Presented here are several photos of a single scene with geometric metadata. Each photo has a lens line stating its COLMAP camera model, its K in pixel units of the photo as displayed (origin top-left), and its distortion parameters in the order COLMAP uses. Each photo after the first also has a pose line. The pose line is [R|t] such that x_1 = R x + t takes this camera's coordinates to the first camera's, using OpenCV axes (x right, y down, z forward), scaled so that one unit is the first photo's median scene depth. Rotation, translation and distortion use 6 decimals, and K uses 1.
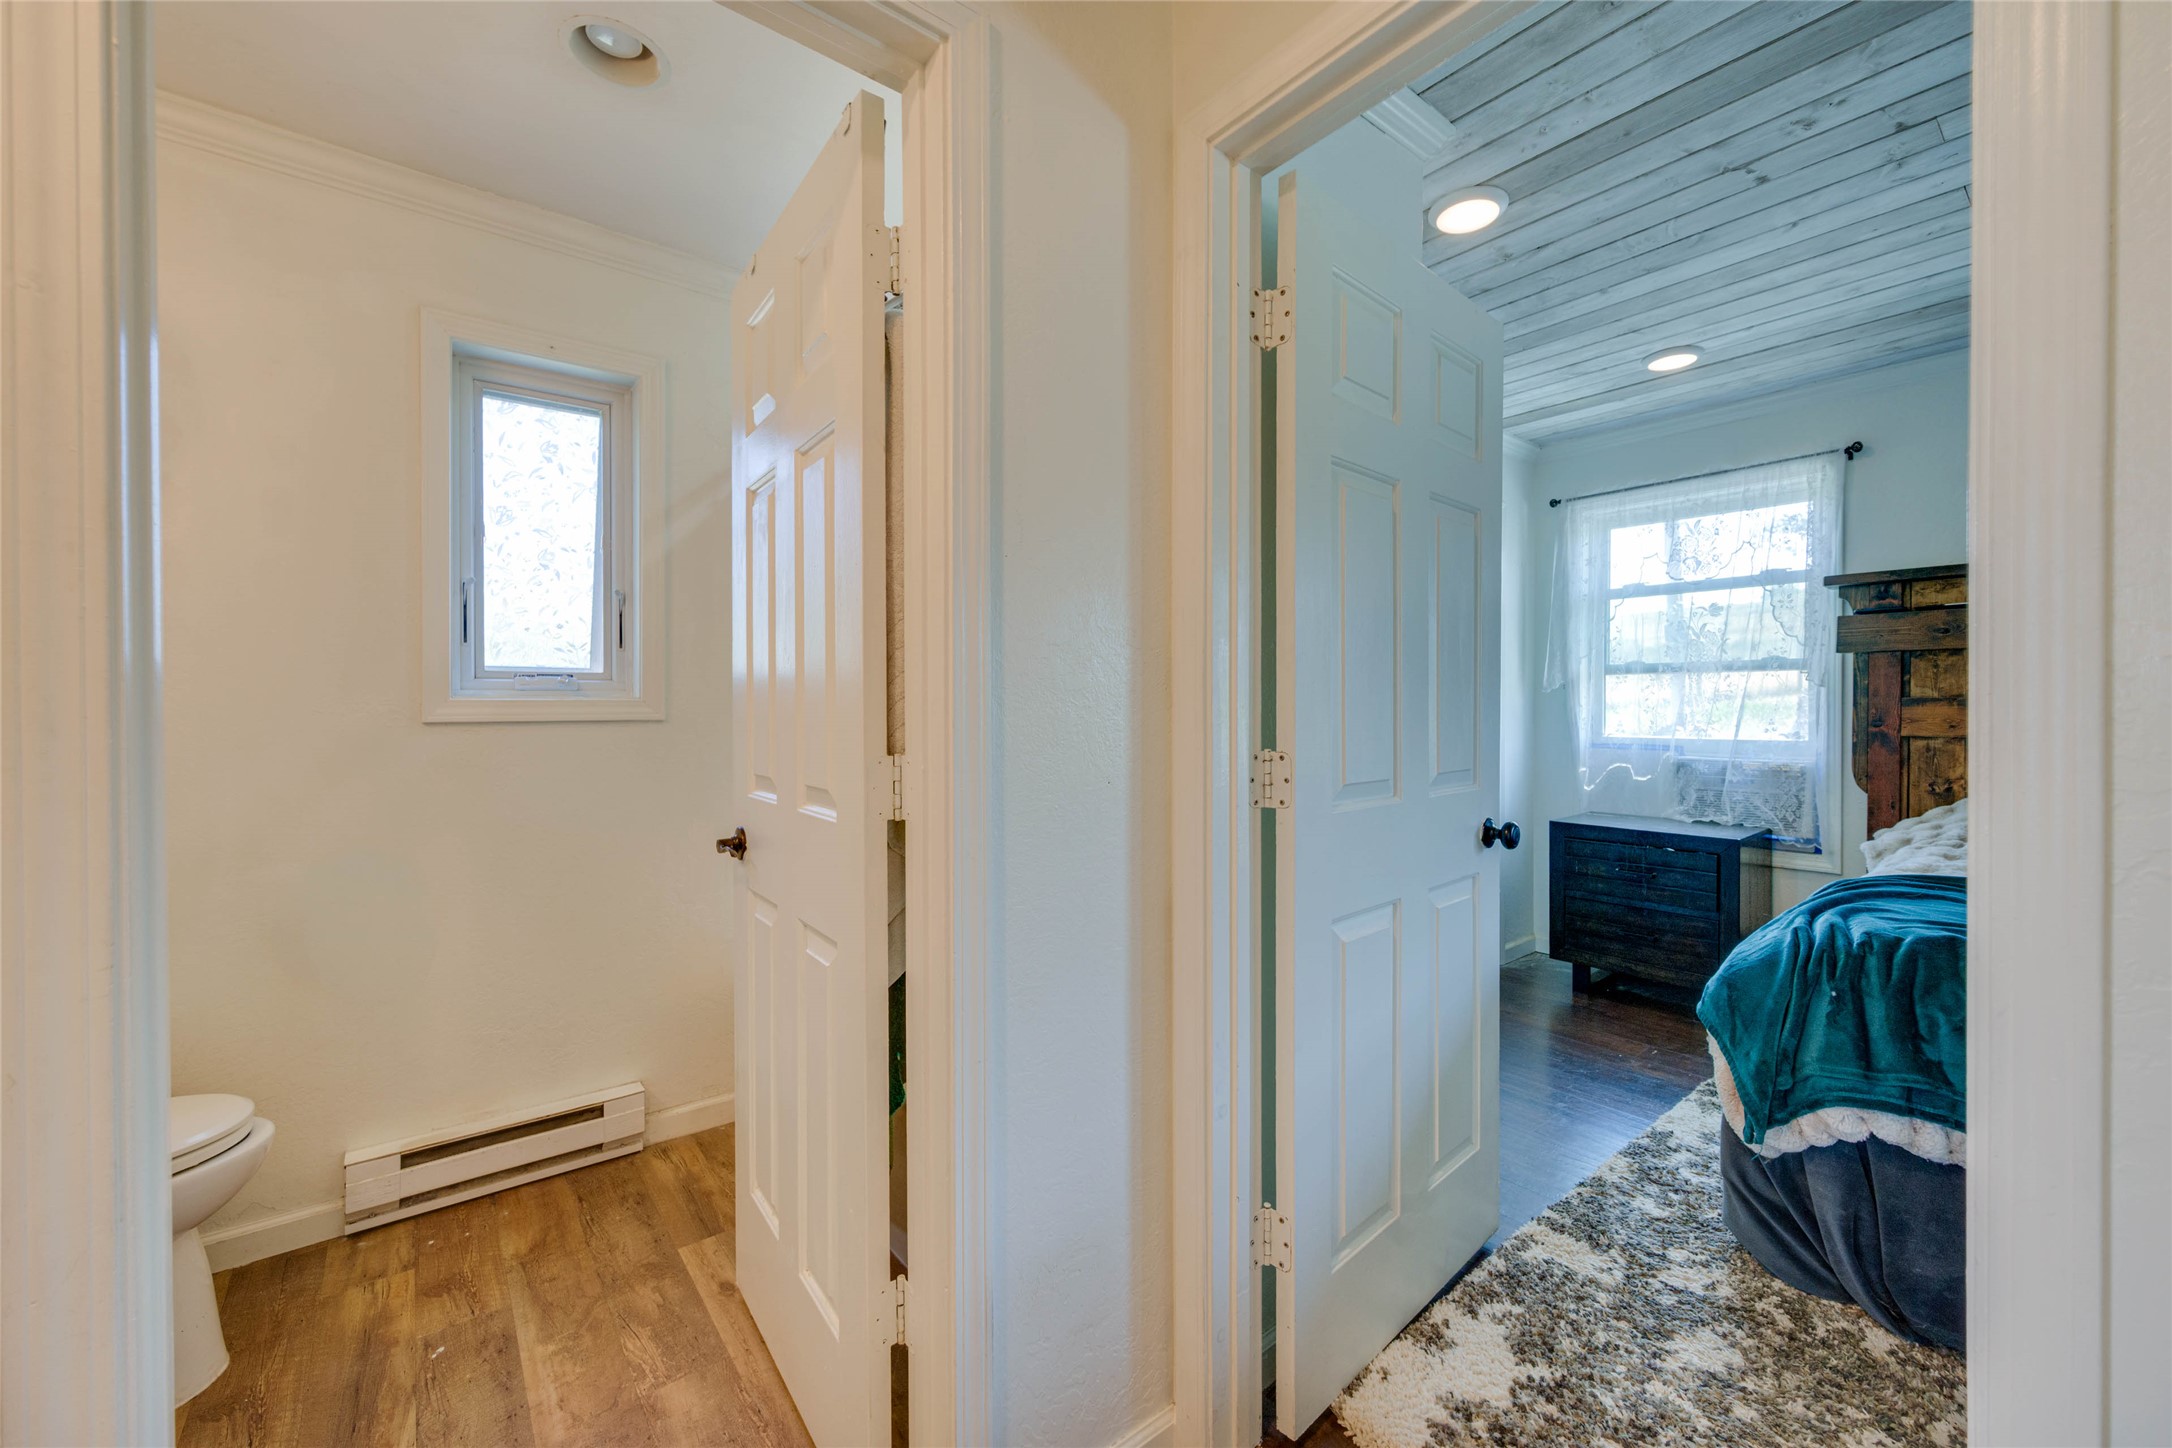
lens RADIAL K [[865.4, 0, 1092.3], [0, 865.4, 714.3], [0, 0, 1]] dist [-0.000539, -0.000008]
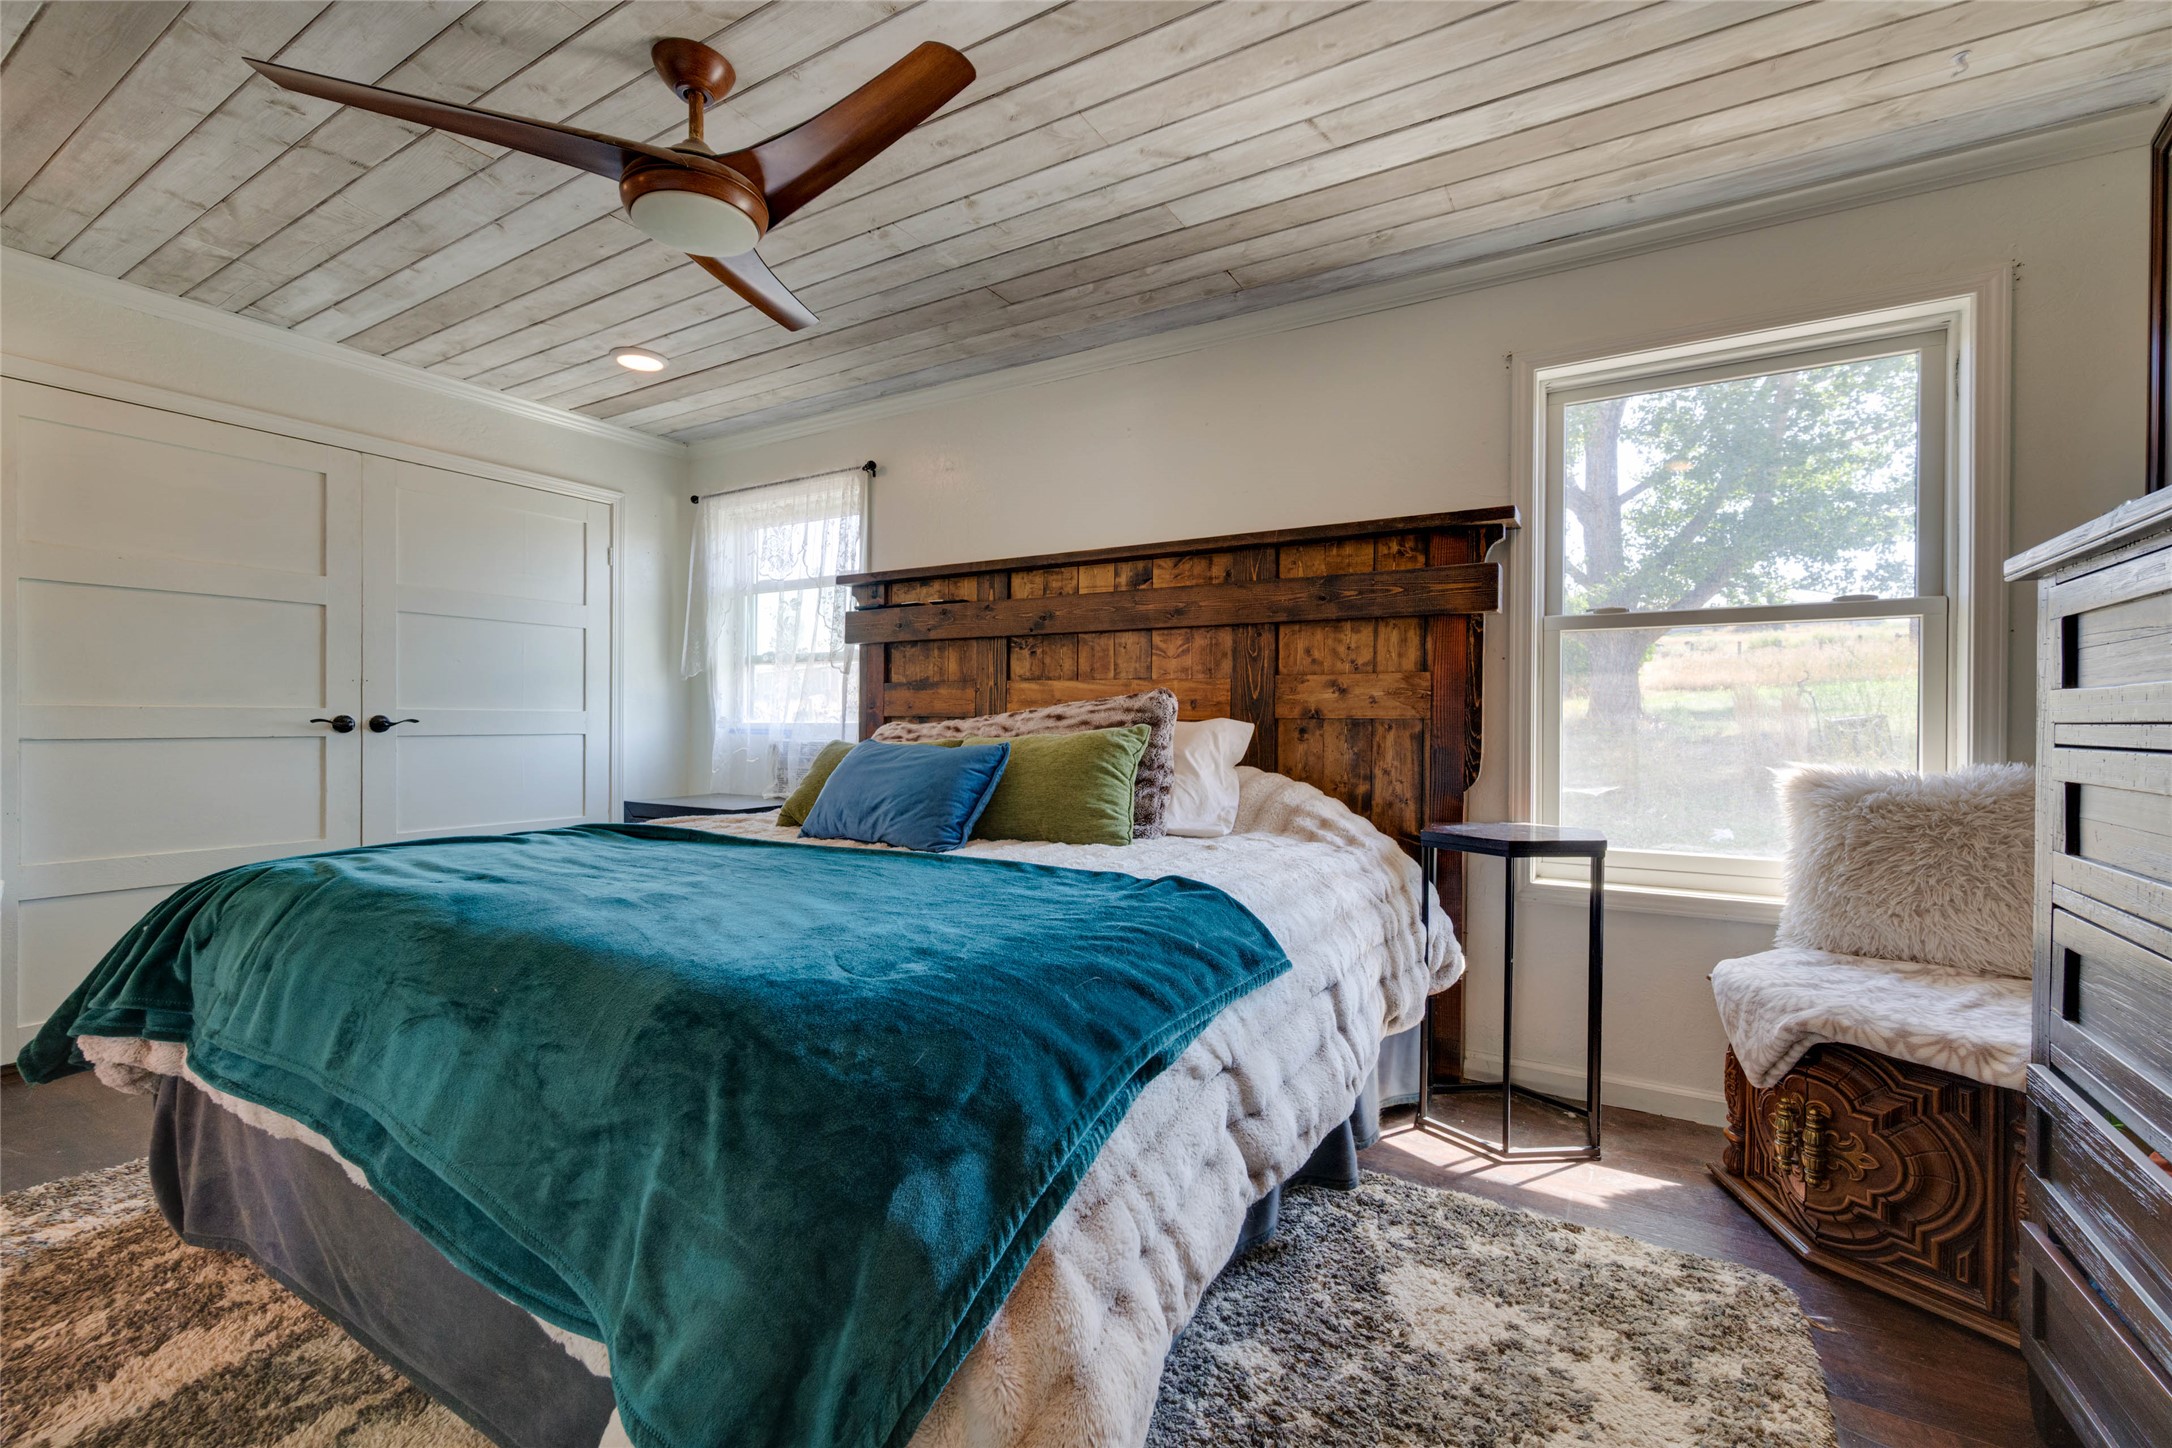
lens RADIAL K [[872.0, 0, 1086.0], [0, 872.0, 724.0], [0, 0, 1]] dist [-0.001935, -0.000400]
pose [[0.935916, 0.002727, 0.352213, 0.763259], [-0.000823, 0.999984, -0.005556, 0.041406], [-0.352223, 0.004910, 0.935903, -0.185855]]
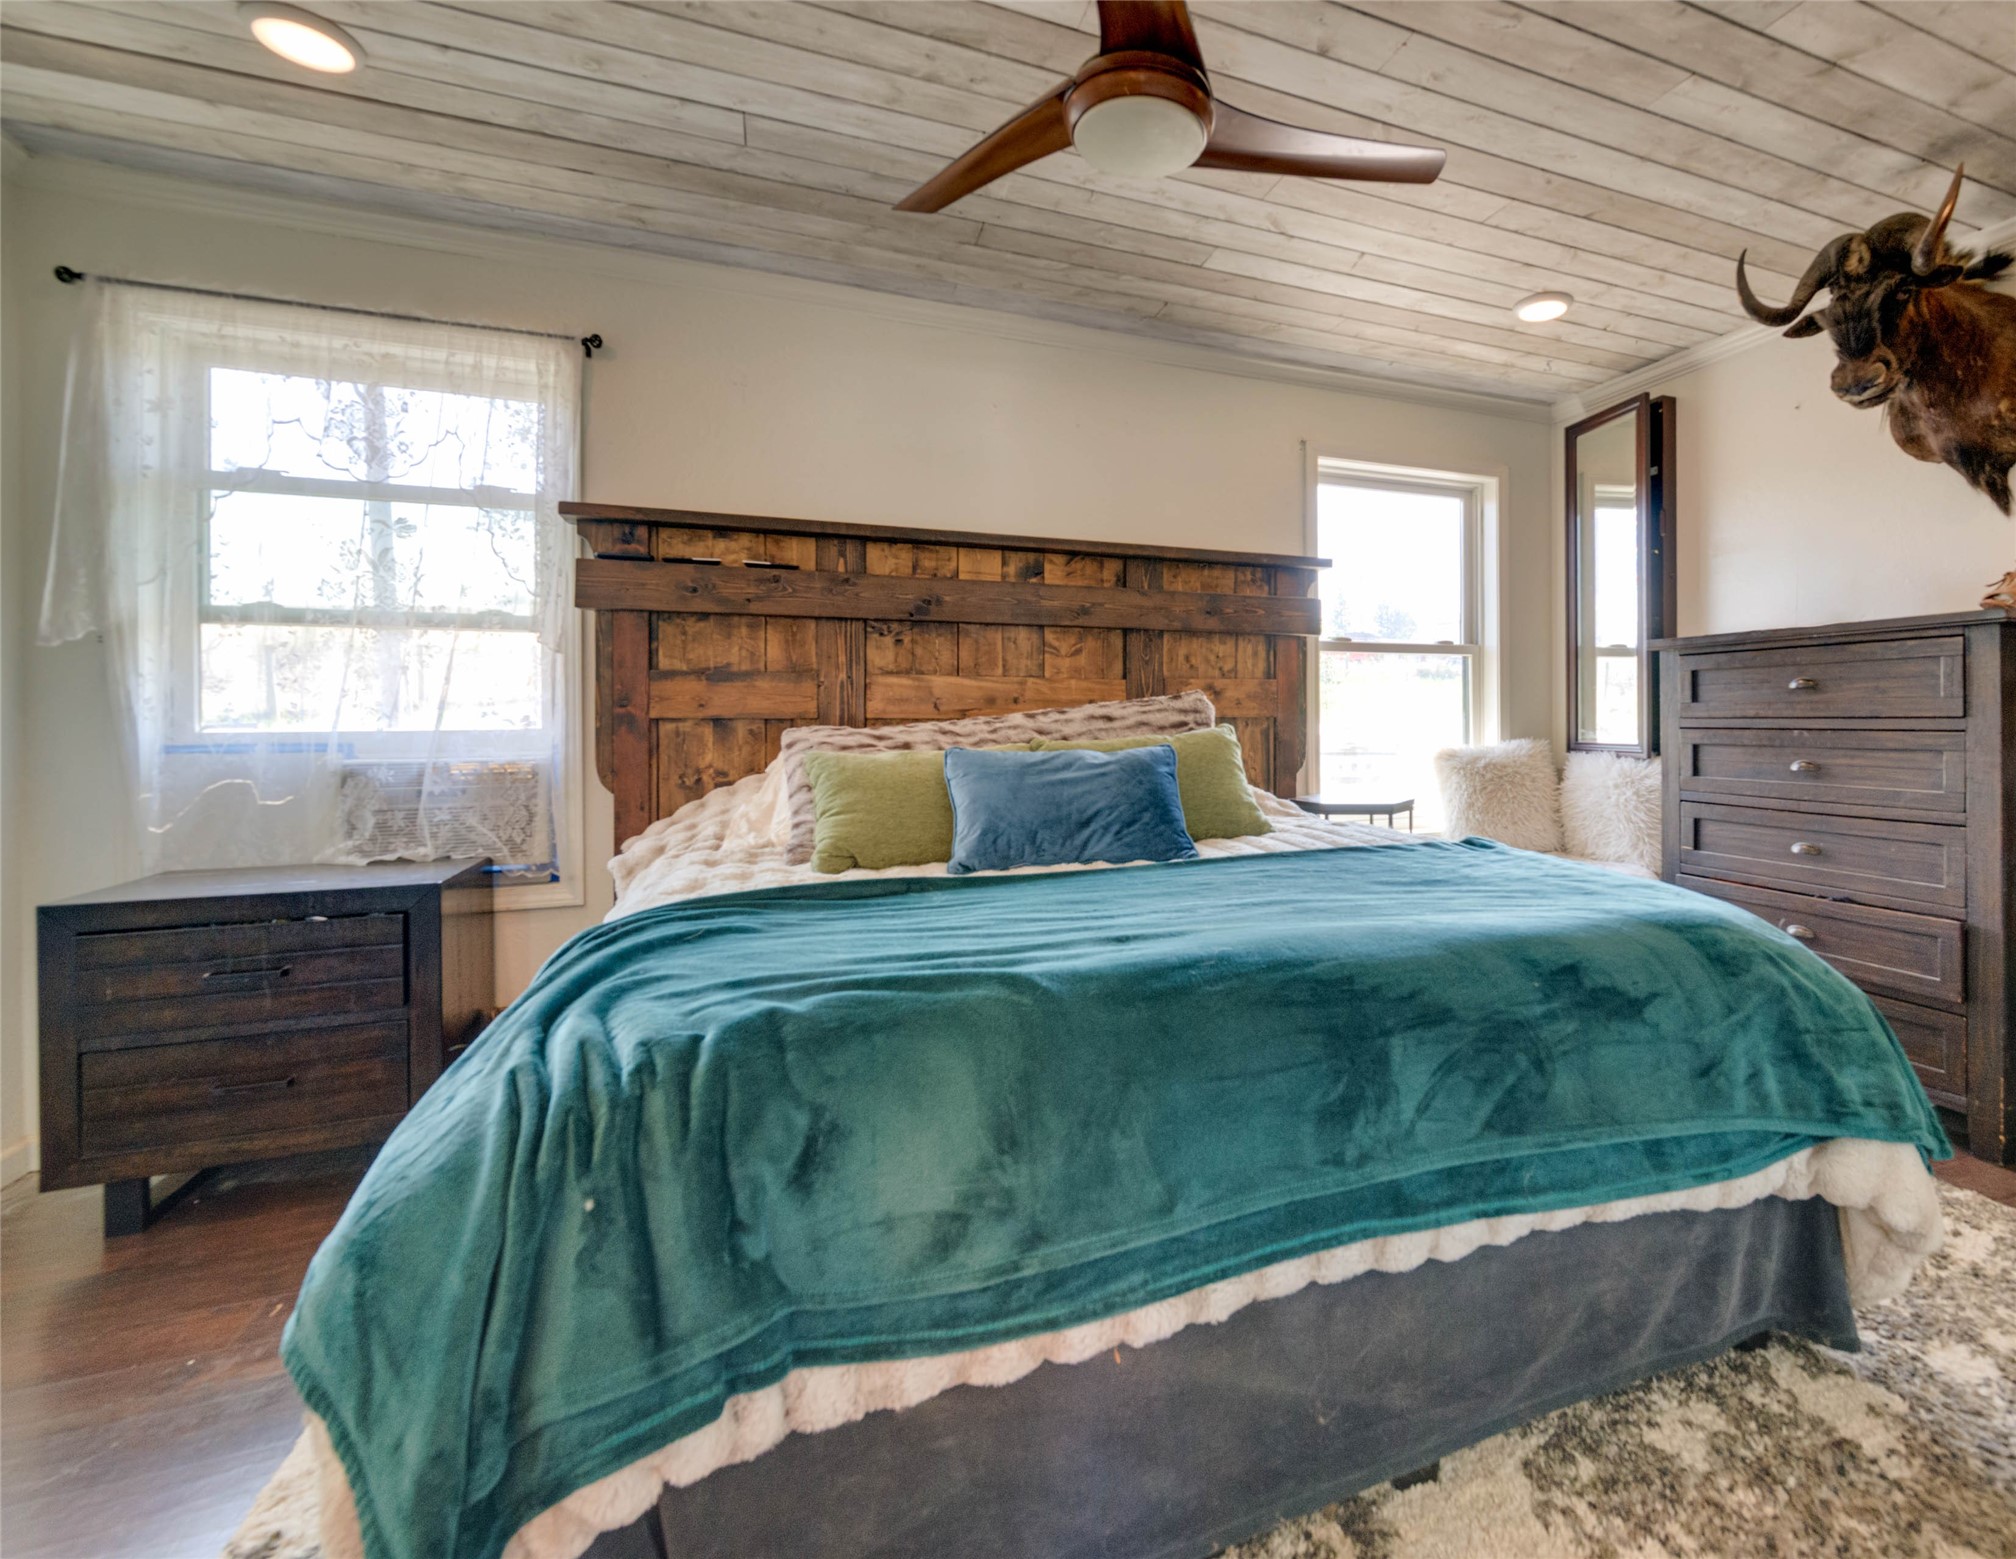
lens RADIAL K [[954.5, 0, 1204.2], [0, 954.5, 716.2], [0, 0, 1]] dist [-0.002829, 0.000052]
pose [[0.270367, -0.000414, 0.962757, 0.223962], [0.013499, 0.999903, -0.003361, 0.032703], [-0.962663, 0.013905, 0.270347, 0.266675]]
